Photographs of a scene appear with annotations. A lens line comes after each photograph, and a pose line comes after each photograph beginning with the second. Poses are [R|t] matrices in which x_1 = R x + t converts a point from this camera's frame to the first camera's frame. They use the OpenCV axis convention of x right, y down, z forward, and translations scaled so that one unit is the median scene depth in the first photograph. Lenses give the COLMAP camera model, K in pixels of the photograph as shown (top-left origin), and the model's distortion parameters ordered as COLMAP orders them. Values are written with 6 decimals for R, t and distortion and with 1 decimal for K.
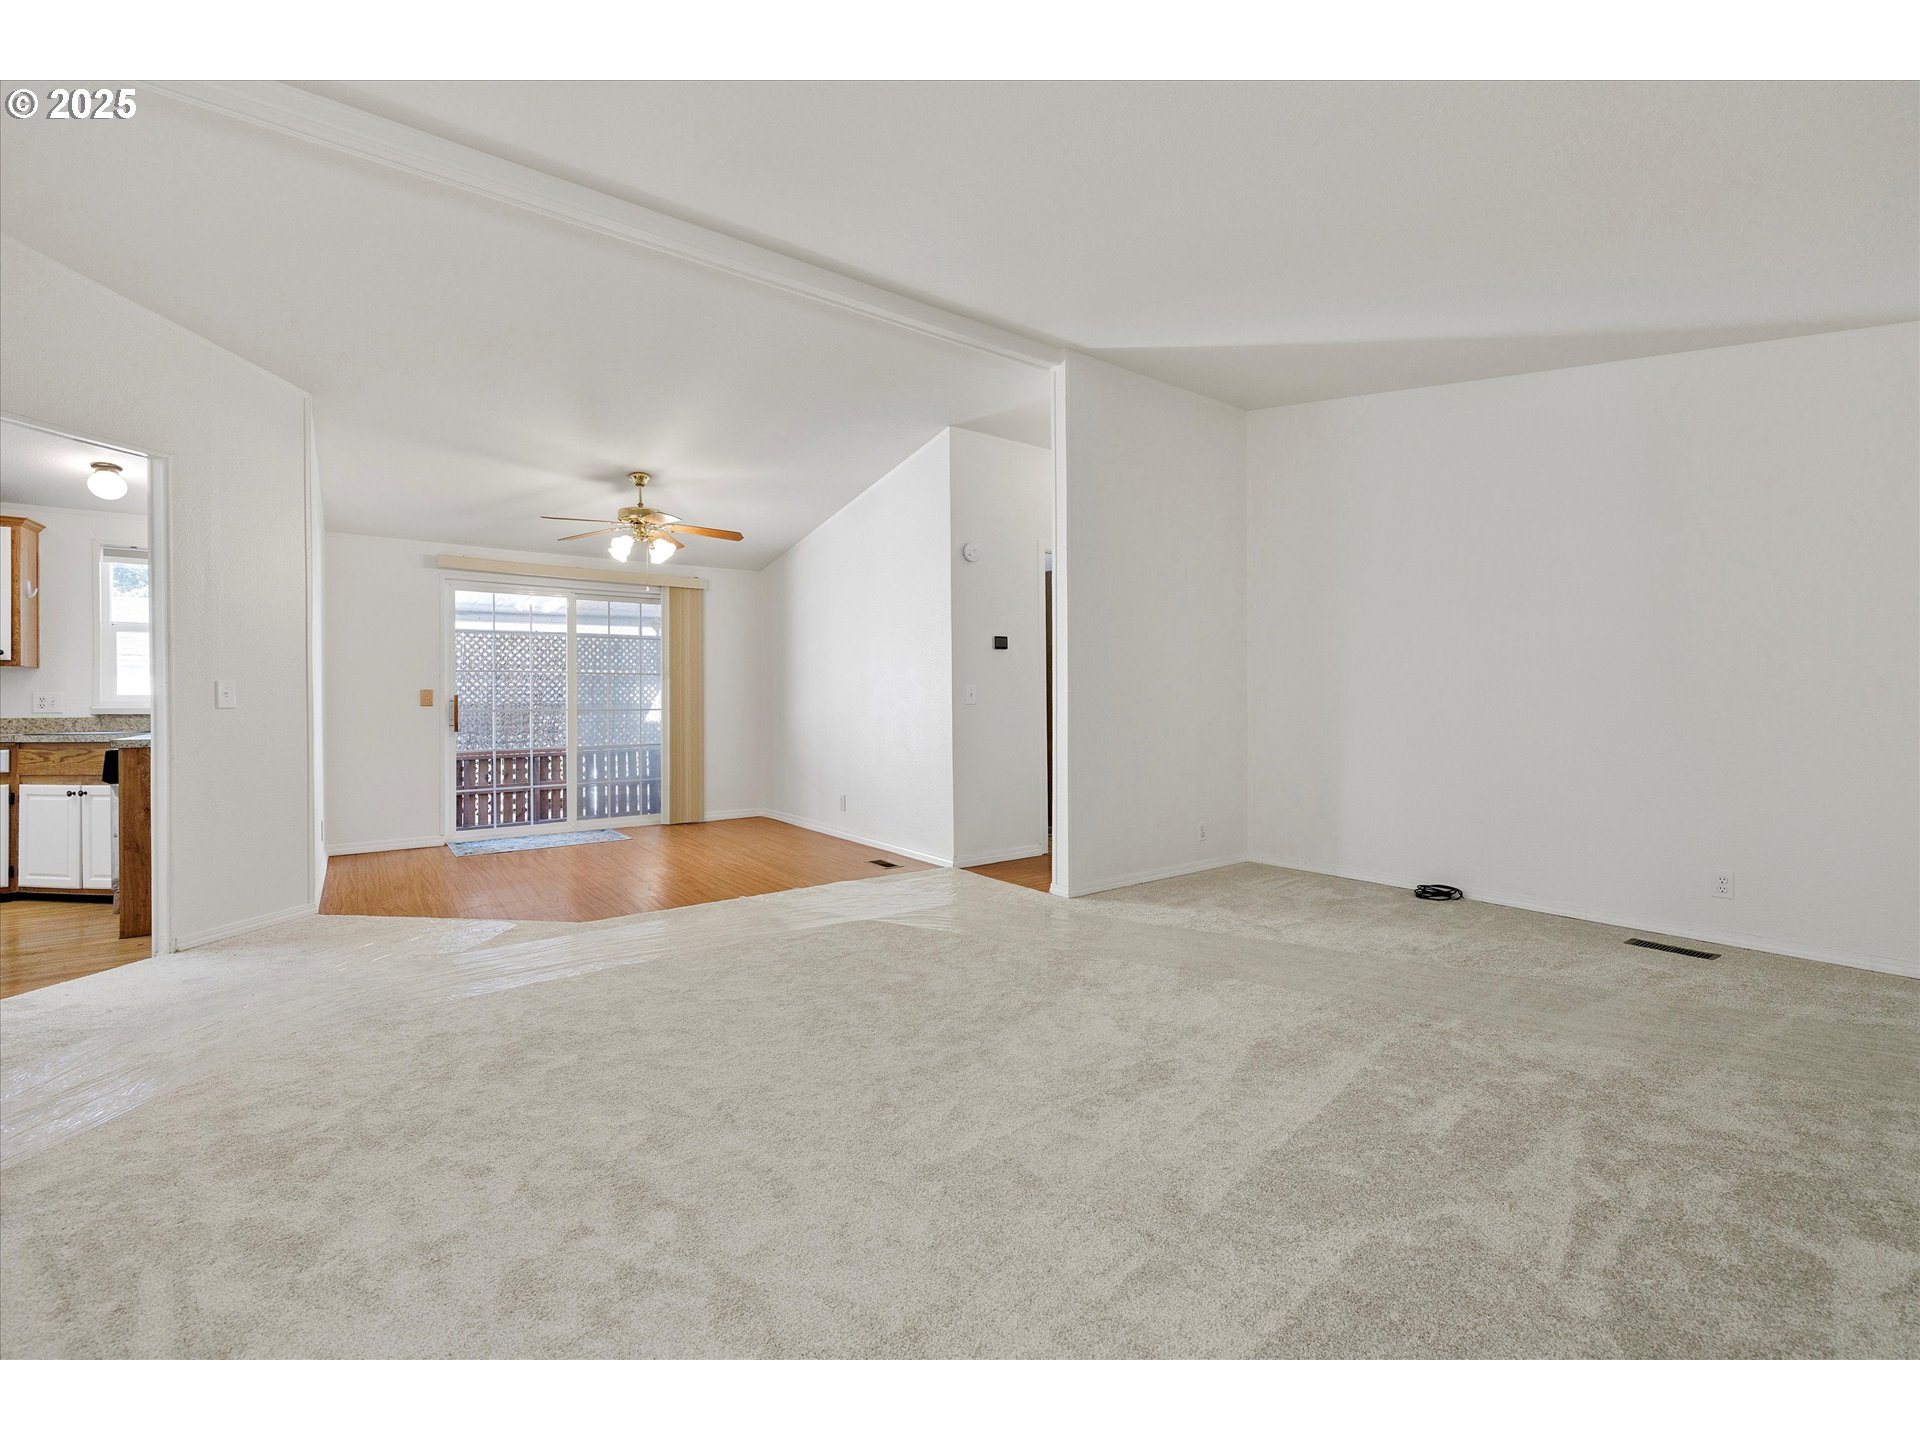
lens RADIAL K [[810.5, 0, 964.0], [0, 810.5, 697.0], [0, 0, 1]] dist [-0.000986, -0.000220]
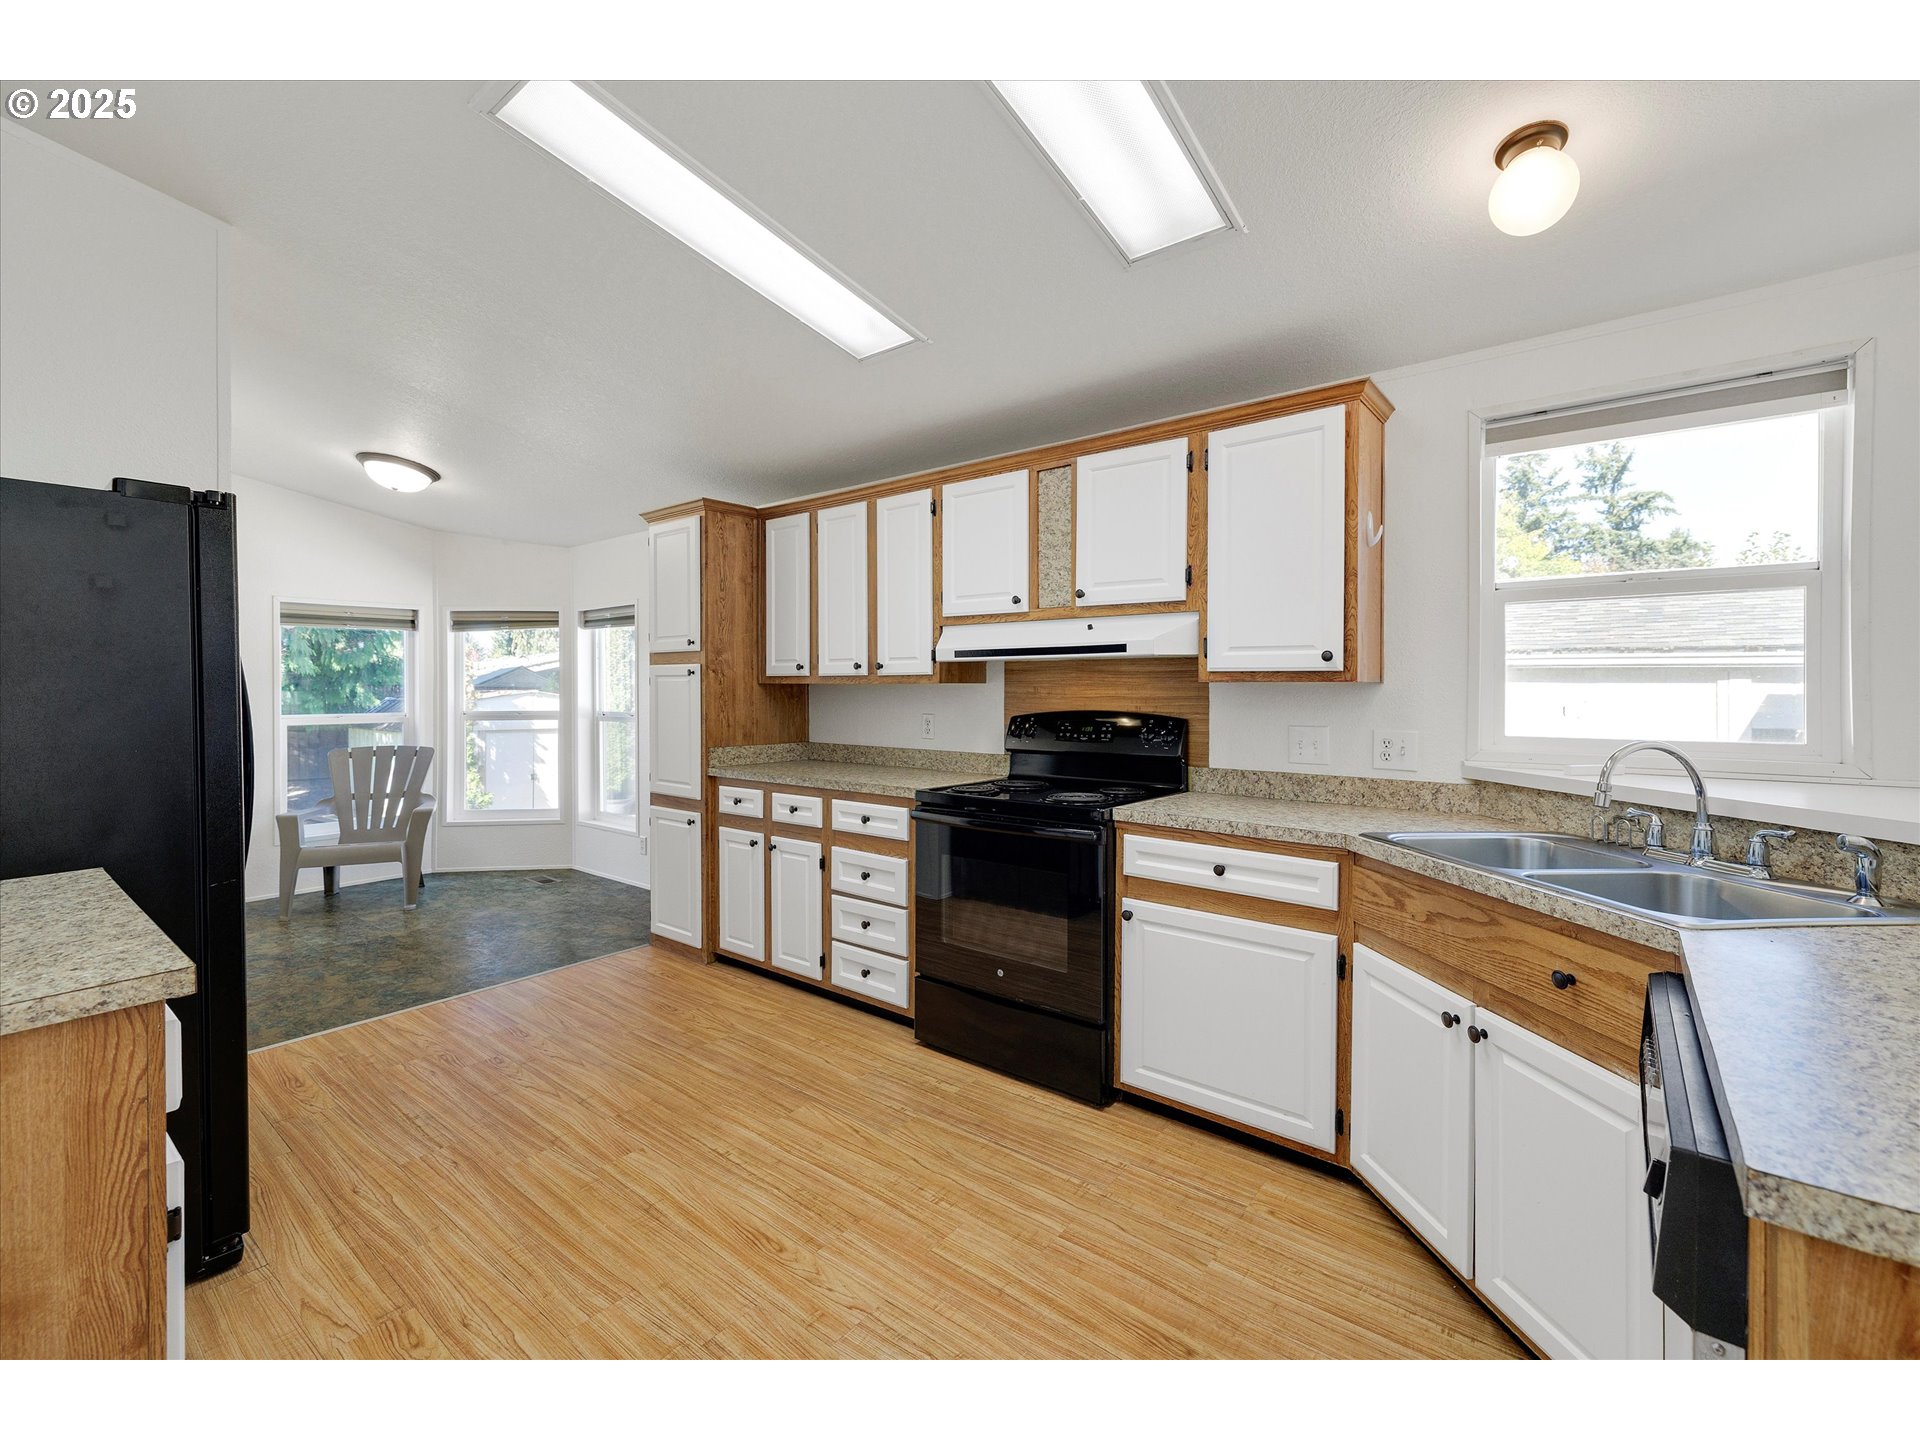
lens RADIAL K [[810.5, 0, 964.0], [0, 810.5, 697.0], [0, 0, 1]] dist [-0.000986, -0.000220]
pose [[0.254771, 0.012510, -0.966920, -0.761565], [-0.001363, 0.999920, 0.012577, -0.035737], [0.967000, -0.001886, 0.254768, 0.652794]]
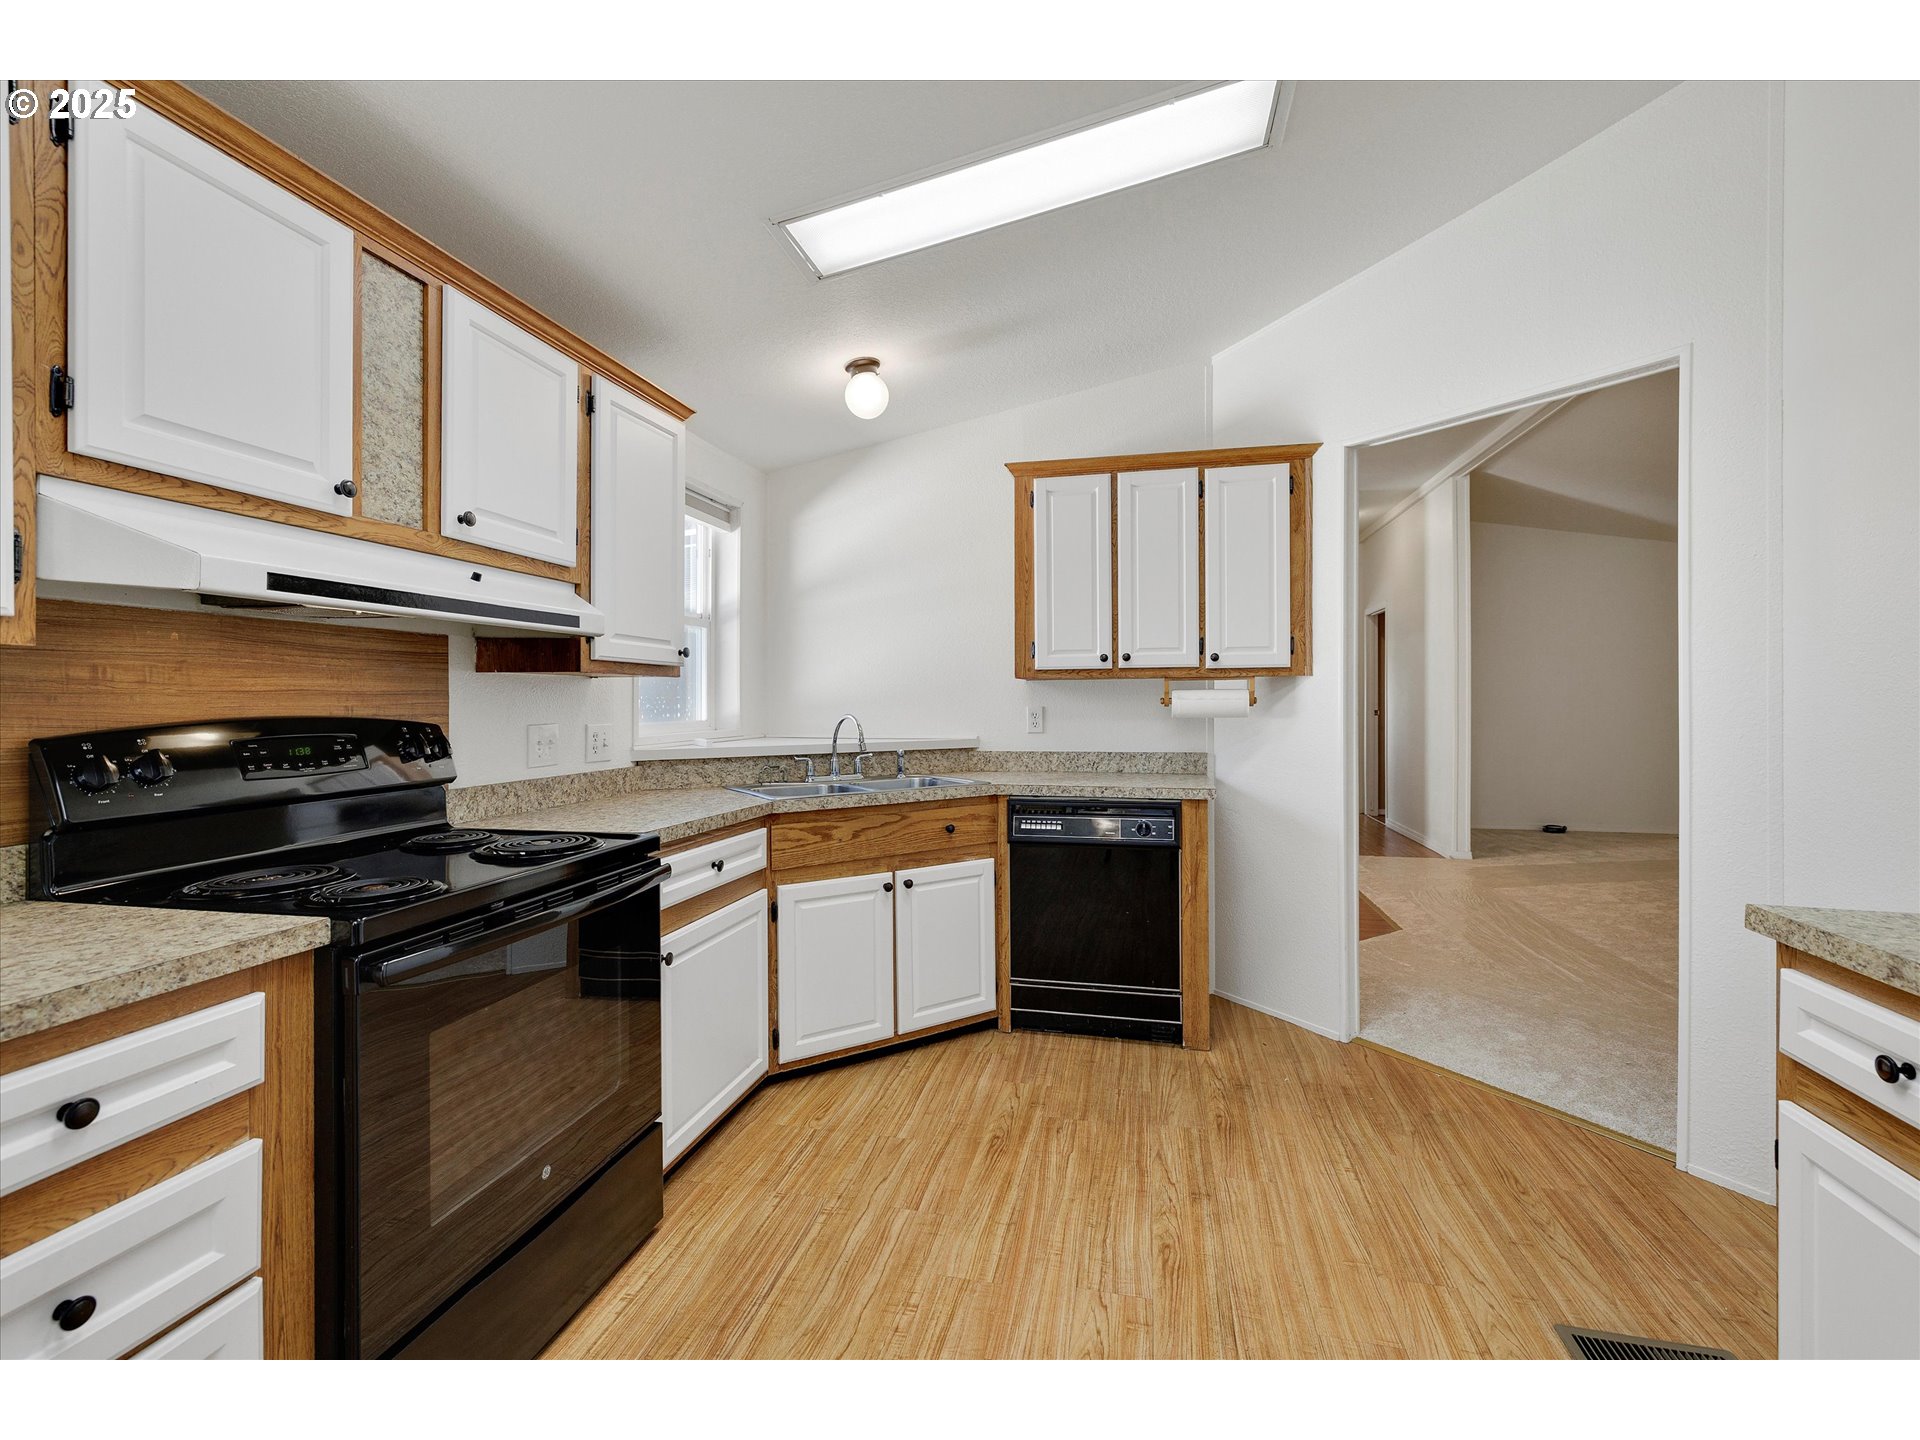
lens RADIAL K [[819.4, 0, 956.0], [0, 819.4, 708.4], [0, 0, 1]] dist [-0.000968, 0.000026]
pose [[0.771423, -0.005505, 0.636298, -1.402538], [-0.000404, 0.999958, 0.009141, -0.022798], [-0.636322, -0.007308, 0.771389, 0.461240]]
